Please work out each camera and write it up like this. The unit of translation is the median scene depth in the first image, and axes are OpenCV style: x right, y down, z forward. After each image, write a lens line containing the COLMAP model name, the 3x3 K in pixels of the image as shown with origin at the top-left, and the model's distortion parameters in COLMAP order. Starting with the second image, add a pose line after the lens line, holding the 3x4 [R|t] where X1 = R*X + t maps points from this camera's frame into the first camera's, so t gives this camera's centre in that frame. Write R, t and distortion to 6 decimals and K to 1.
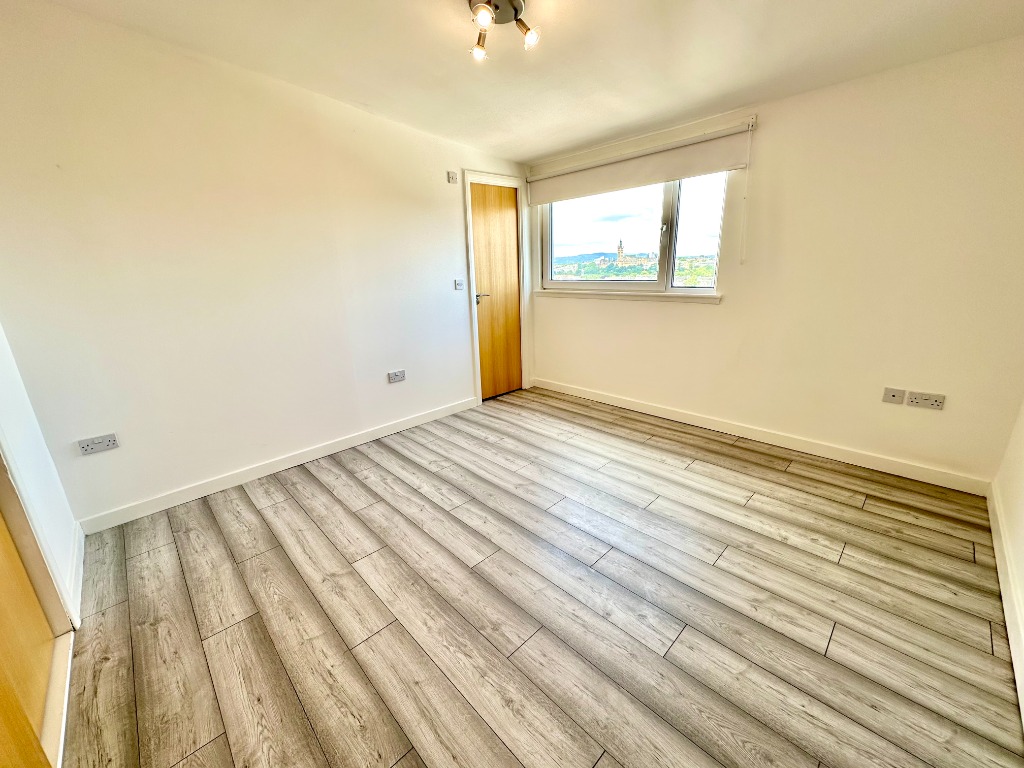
lens RADIAL K [[403.5, 0, 501.9], [0, 403.5, 380.7], [0, 0, 1]] dist [-0.003309, -0.000529]
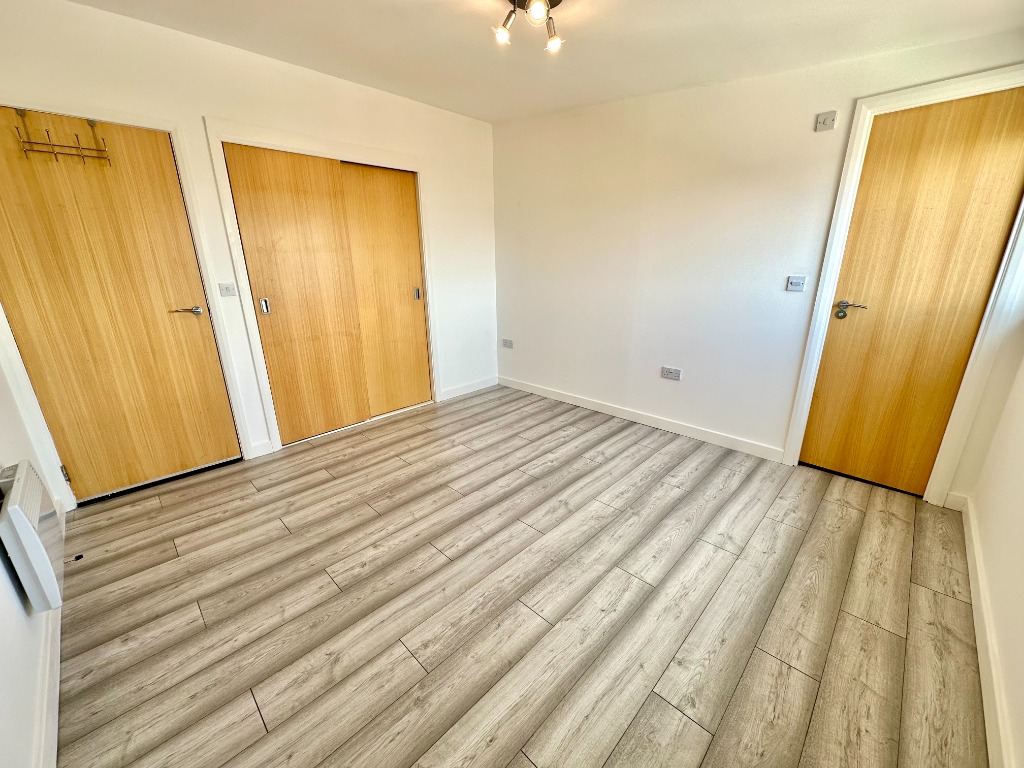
lens RADIAL K [[403.5, 0, 529.3], [0, 403.5, 388.9], [0, 0, 1]] dist [-0.003309, -0.000529]
pose [[0.062143, 0.337242, -0.939365, 0.817654], [-0.263163, 0.913414, 0.310517, -0.243673], [0.962748, 0.227910, 0.145512, 0.727014]]
